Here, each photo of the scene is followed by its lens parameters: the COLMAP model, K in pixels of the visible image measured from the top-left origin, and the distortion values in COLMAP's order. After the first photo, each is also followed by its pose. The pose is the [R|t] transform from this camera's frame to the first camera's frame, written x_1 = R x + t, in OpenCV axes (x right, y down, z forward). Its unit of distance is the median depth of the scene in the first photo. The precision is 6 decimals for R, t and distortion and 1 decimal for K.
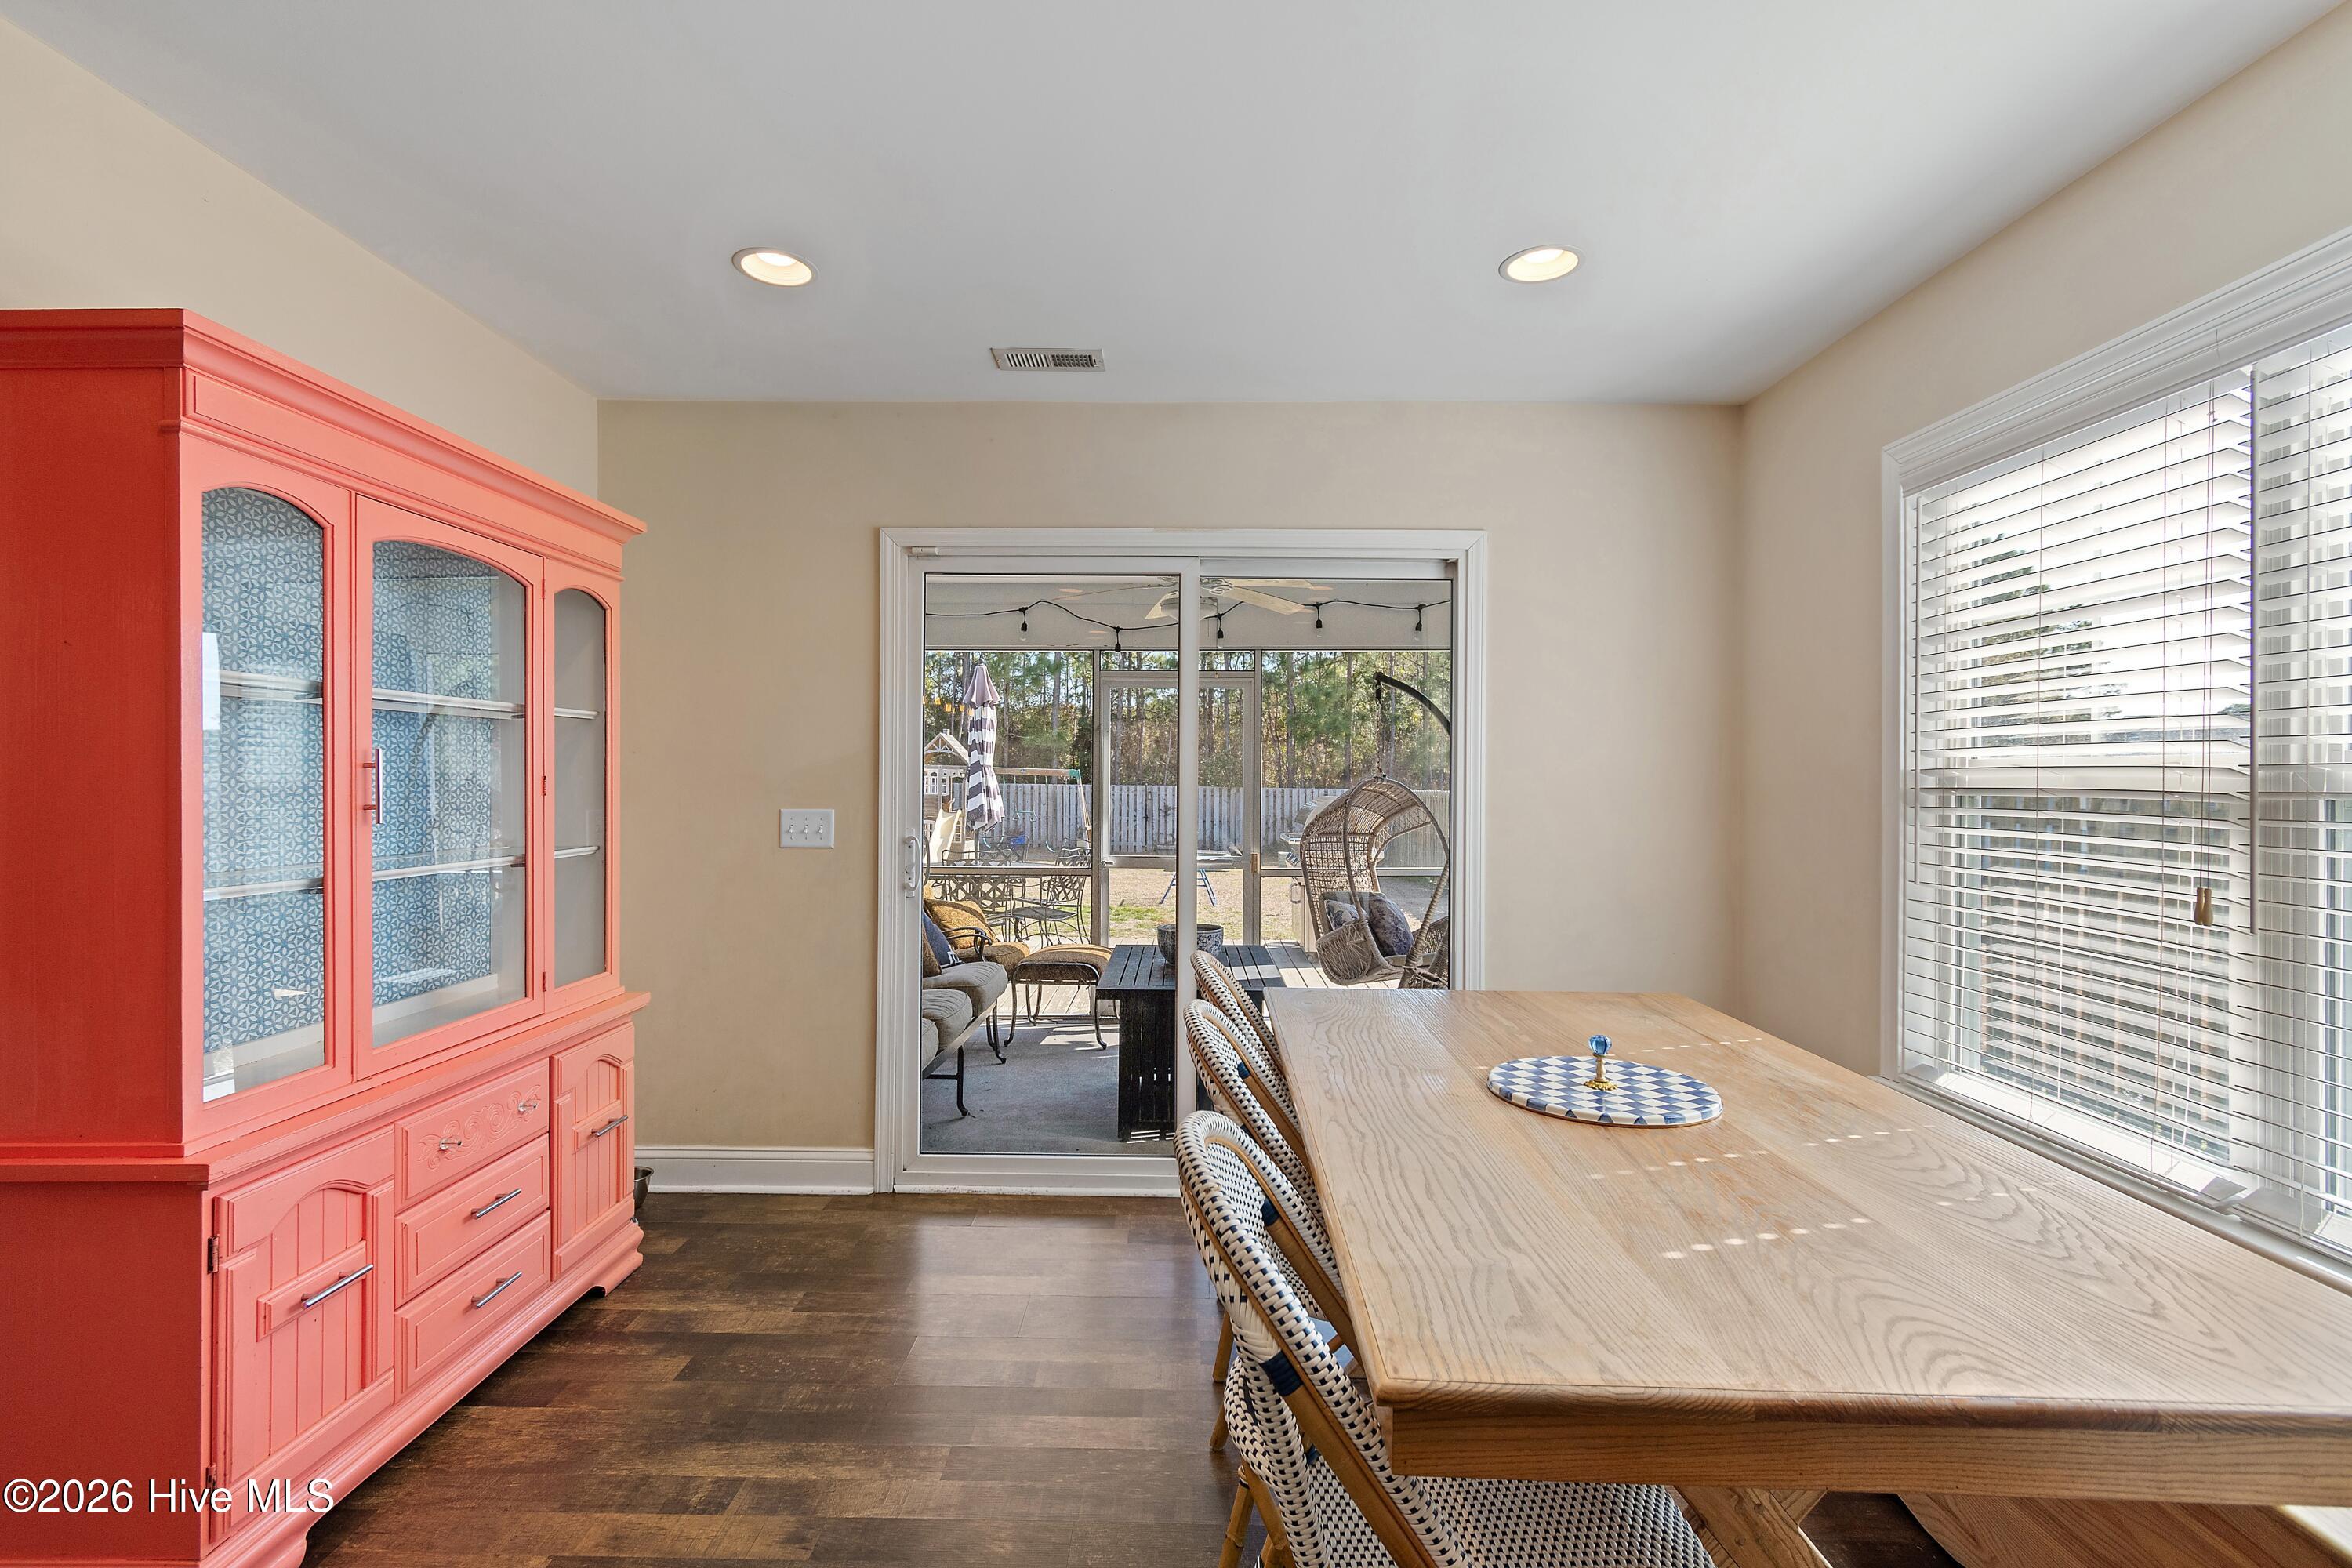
lens RADIAL K [[1072.4, 0, 1176.0], [0, 1072.4, 784.0], [0, 0, 1]] dist [0.000449, 0.000353]
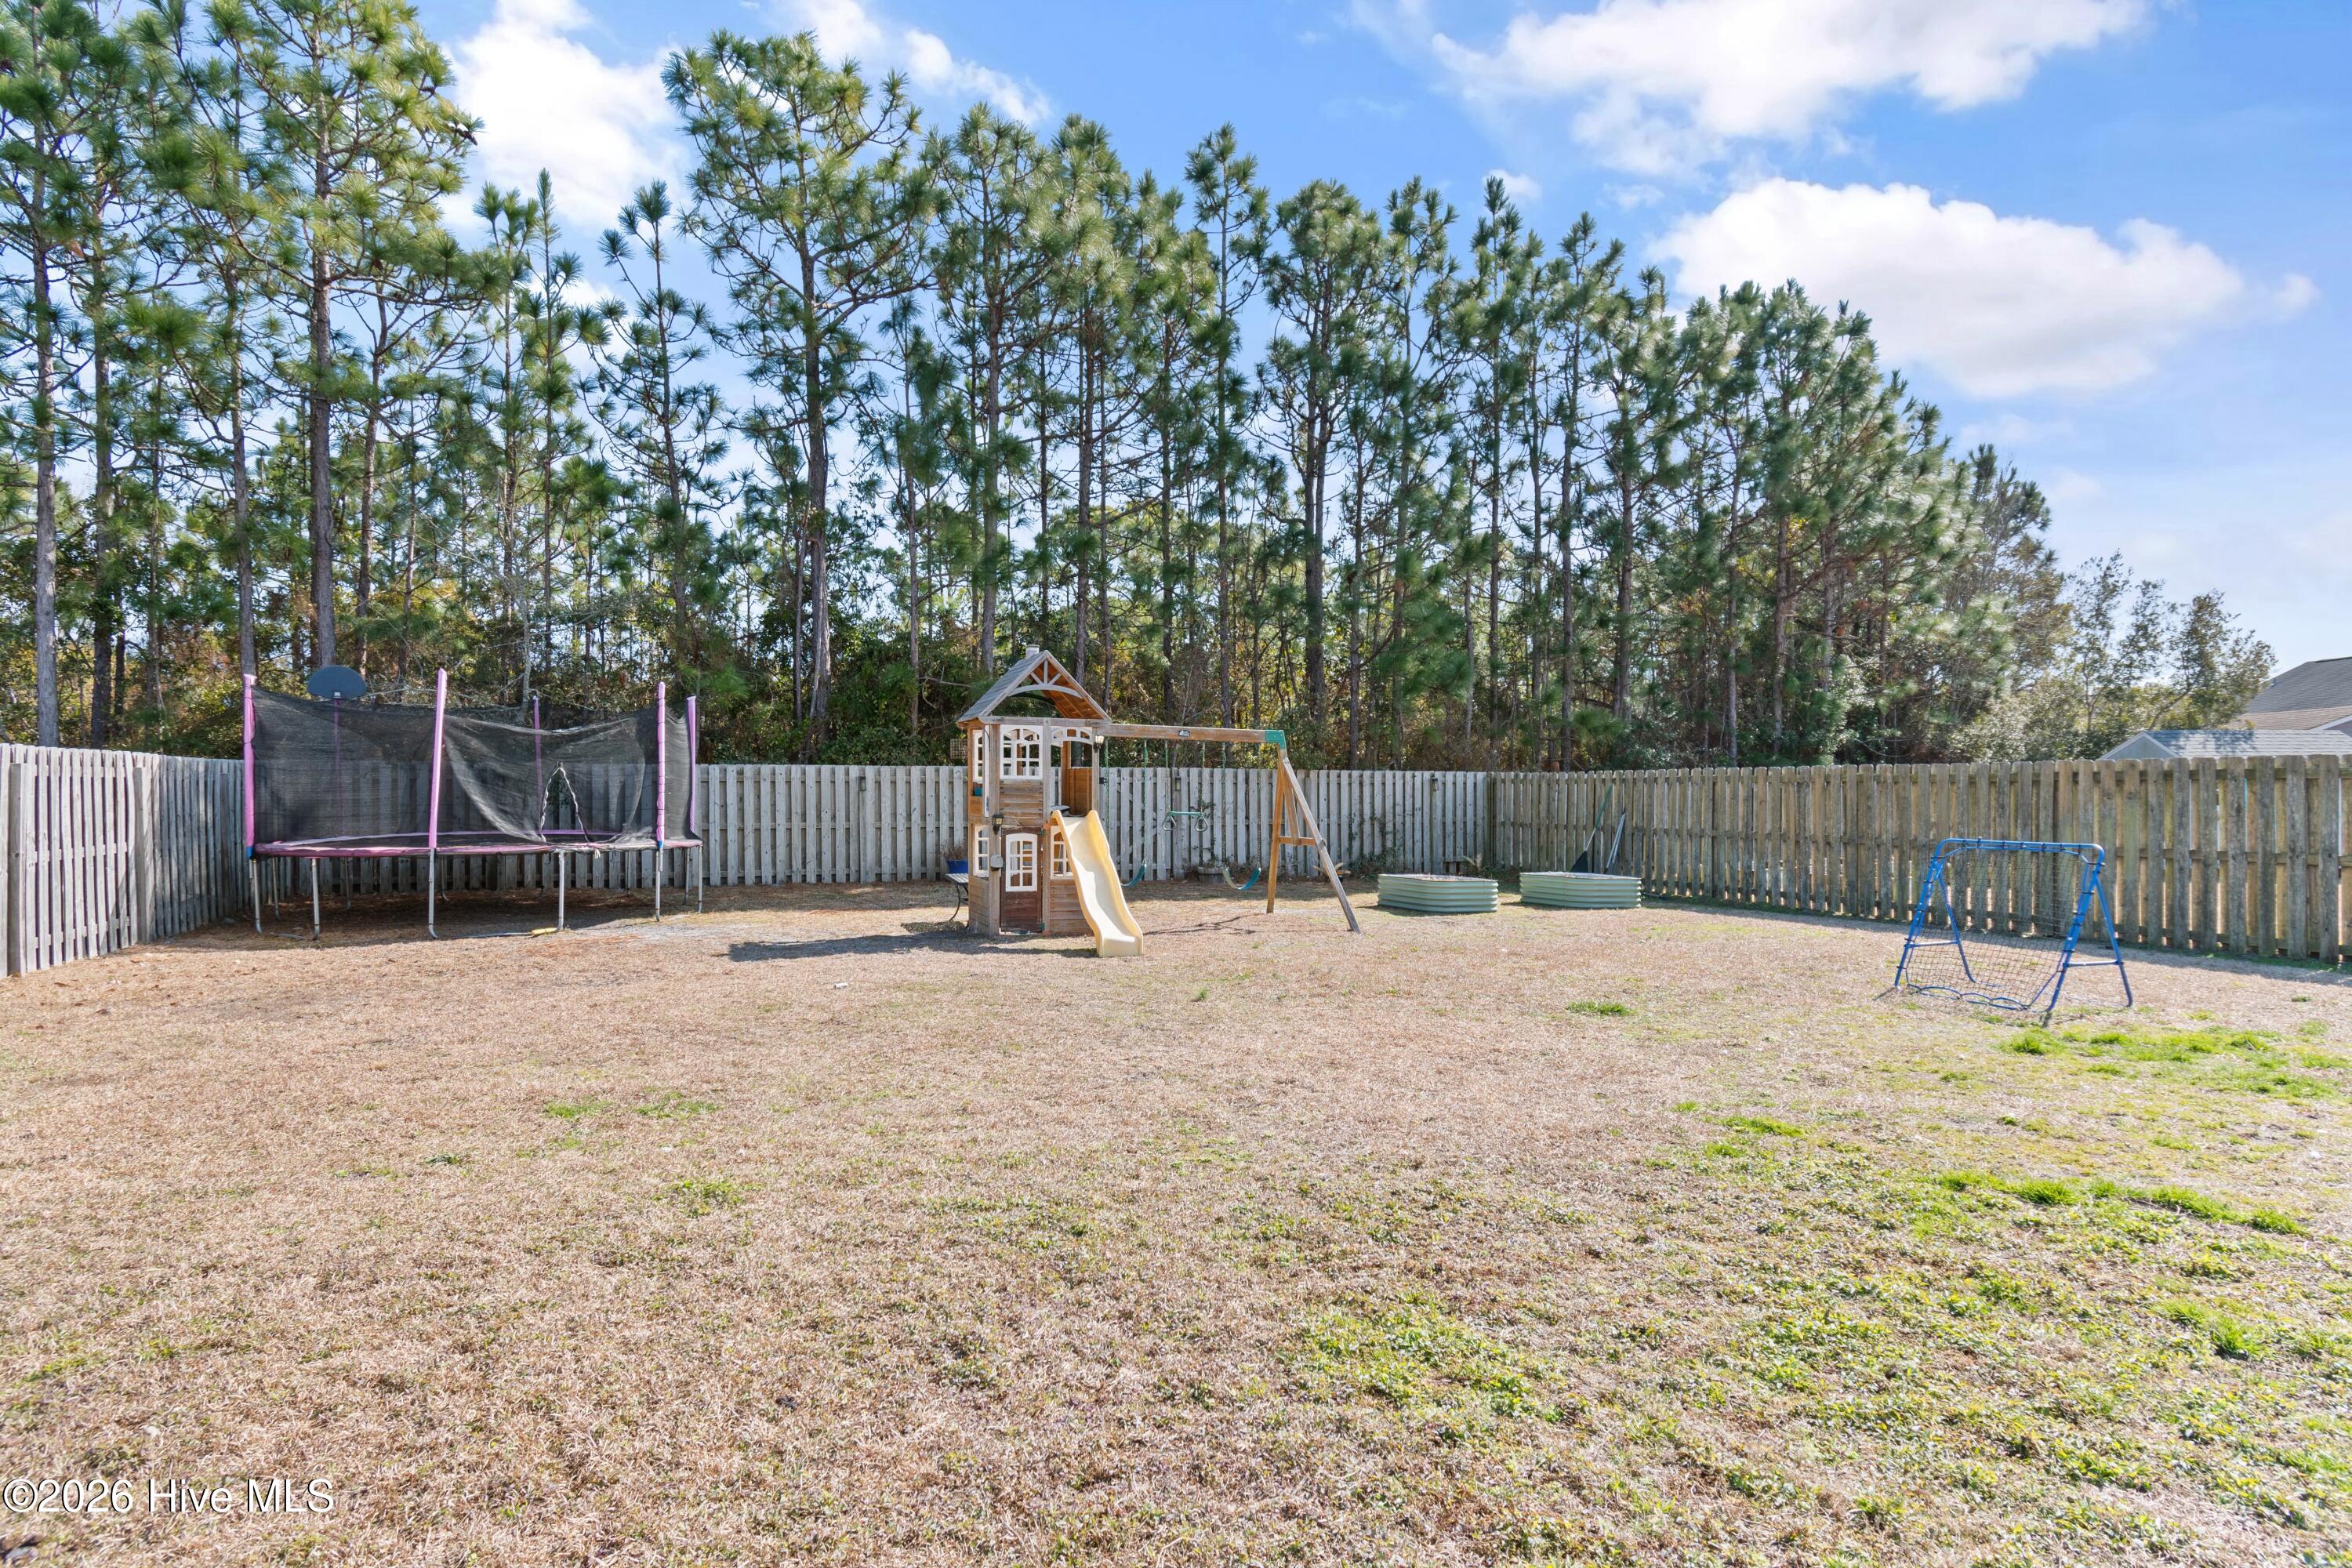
lens RADIAL K [[1274.3, 0, 1172.9], [0, 1274.3, 790.6], [0, 0, 1]] dist [-0.000298, -0.001073]
pose [[0.938368, -0.011691, 0.345439, -0.872512], [0.009318, 0.999920, 0.008532, 0.025409], [-0.345511, -0.004787, 0.938402, 1.097935]]
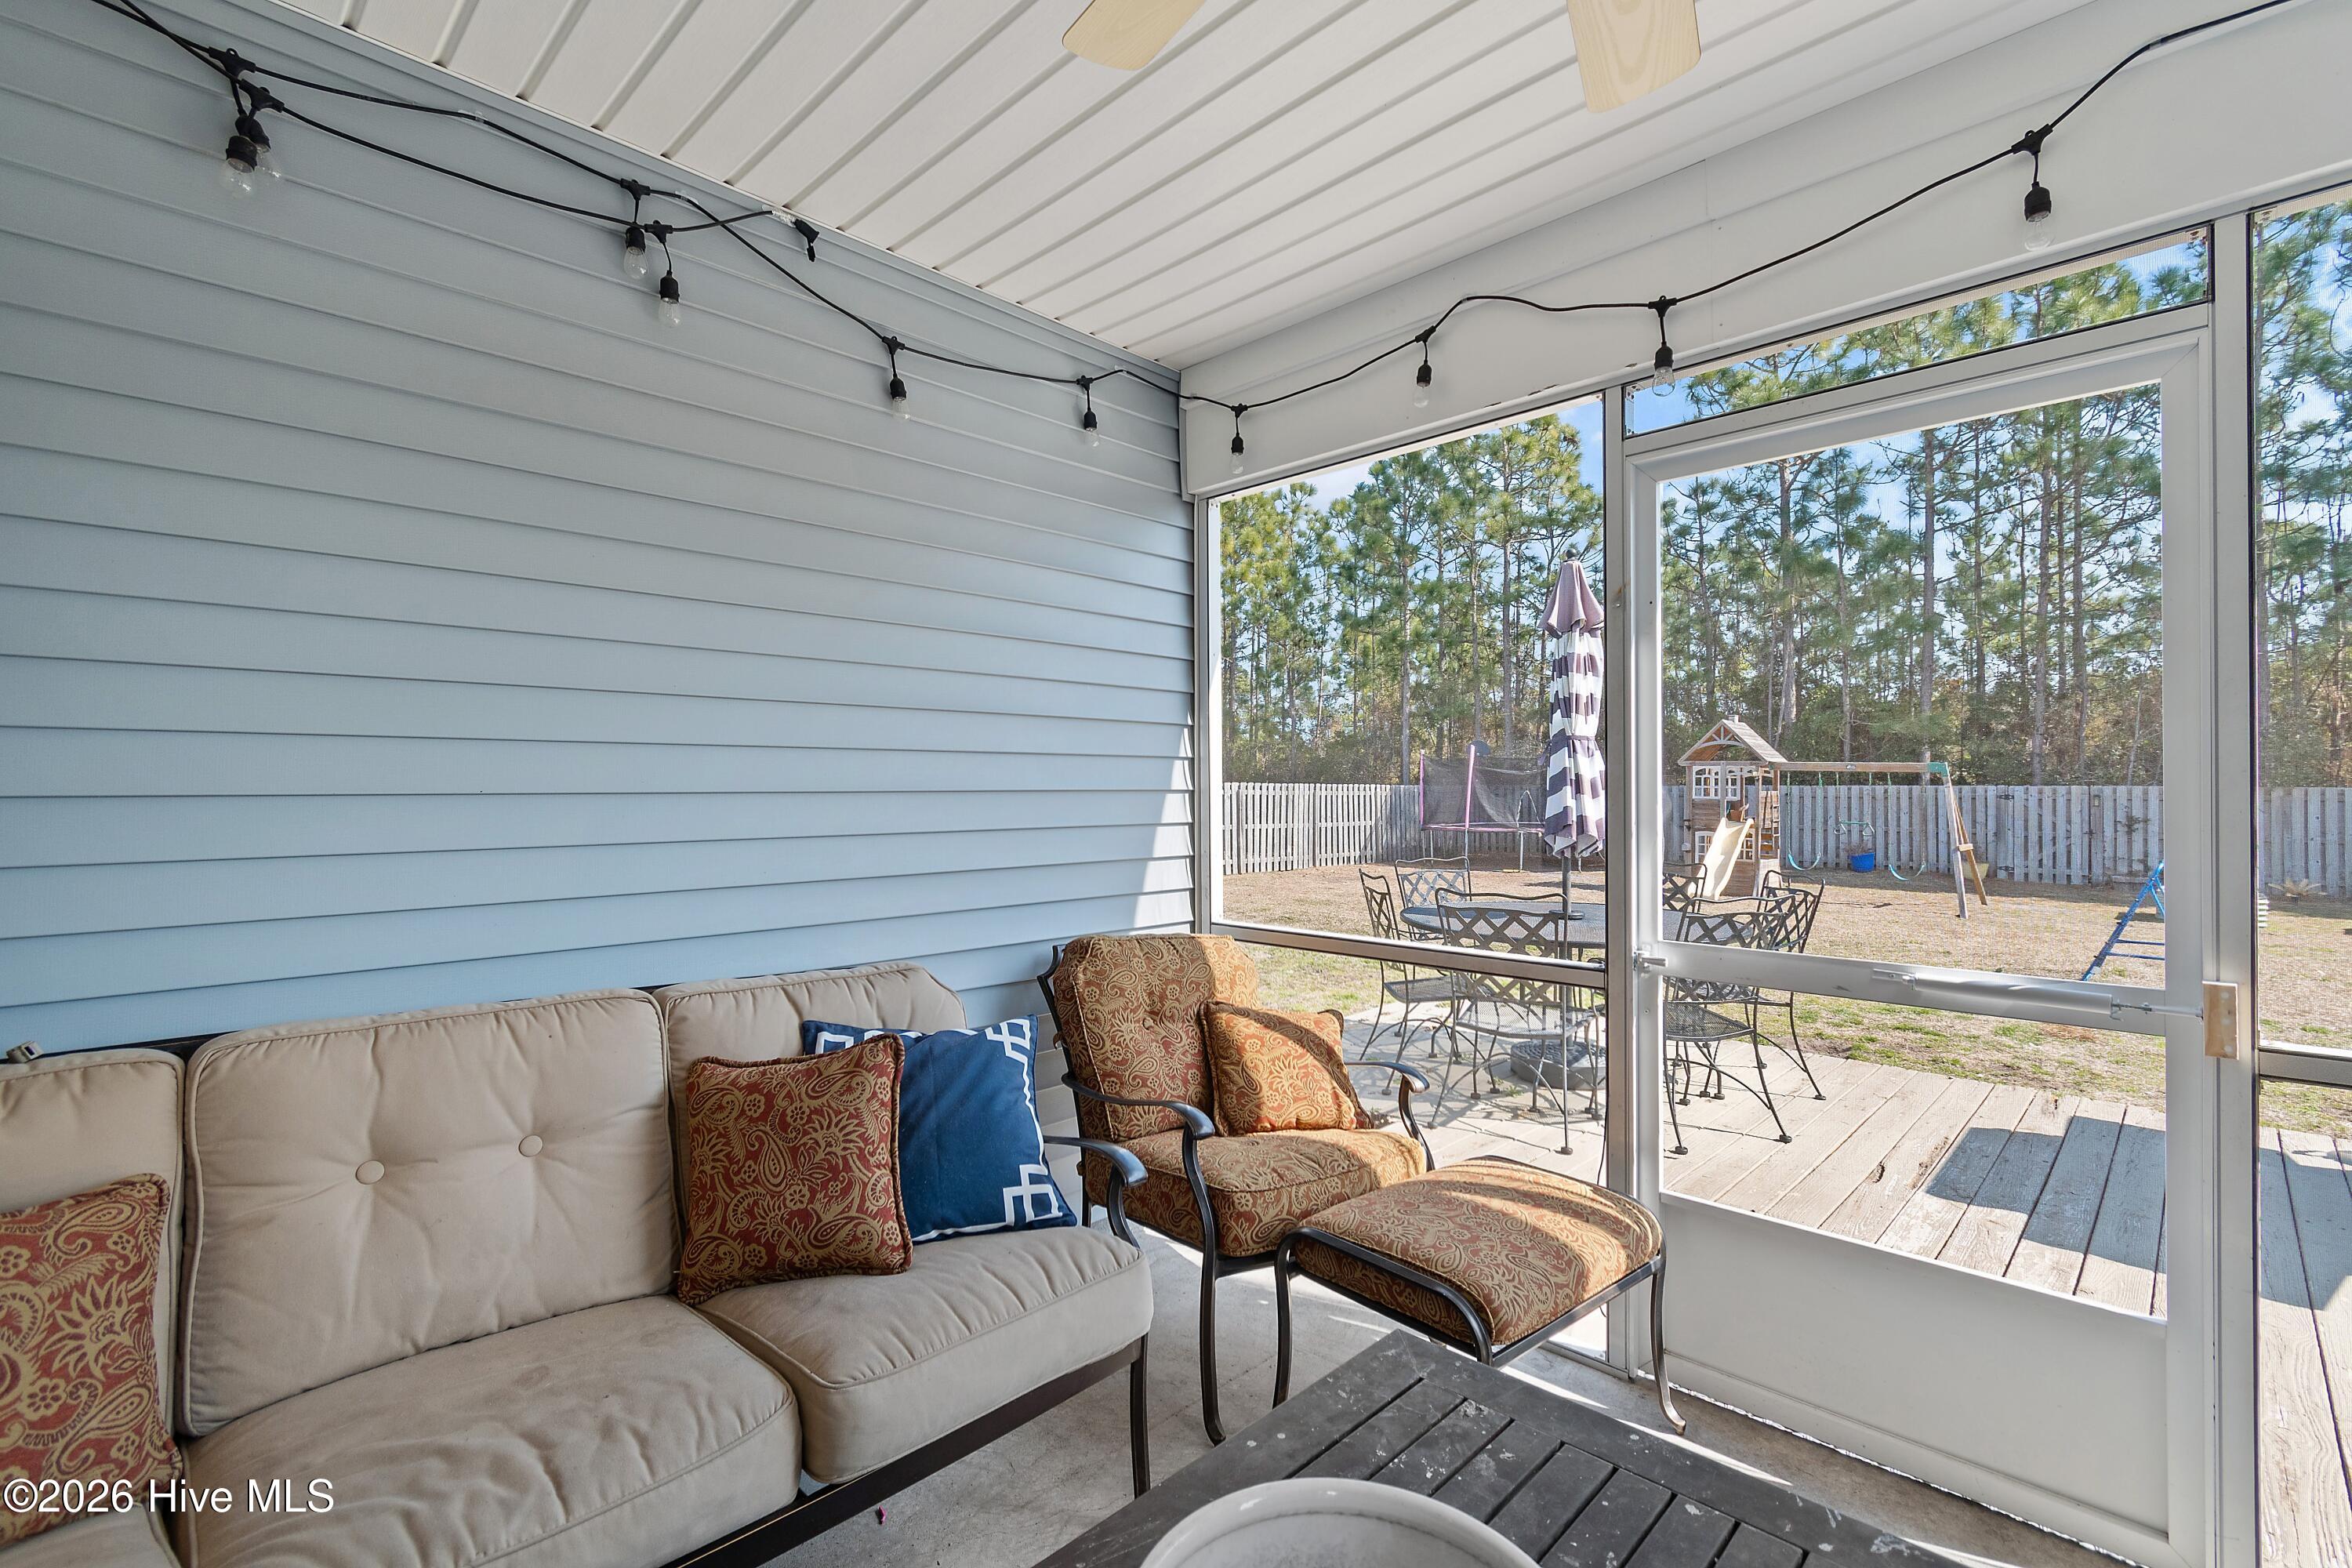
lens RADIAL K [[1035.6, 0, 1173.2], [0, 1035.6, 785.5], [0, 0, 1]] dist [0.003370, -0.001678]
pose [[0.715534, -0.011116, -0.698489, 0.047186], [0.006297, 0.999935, -0.009463, 0.011512], [0.698549, 0.002373, 0.715558, 0.446521]]
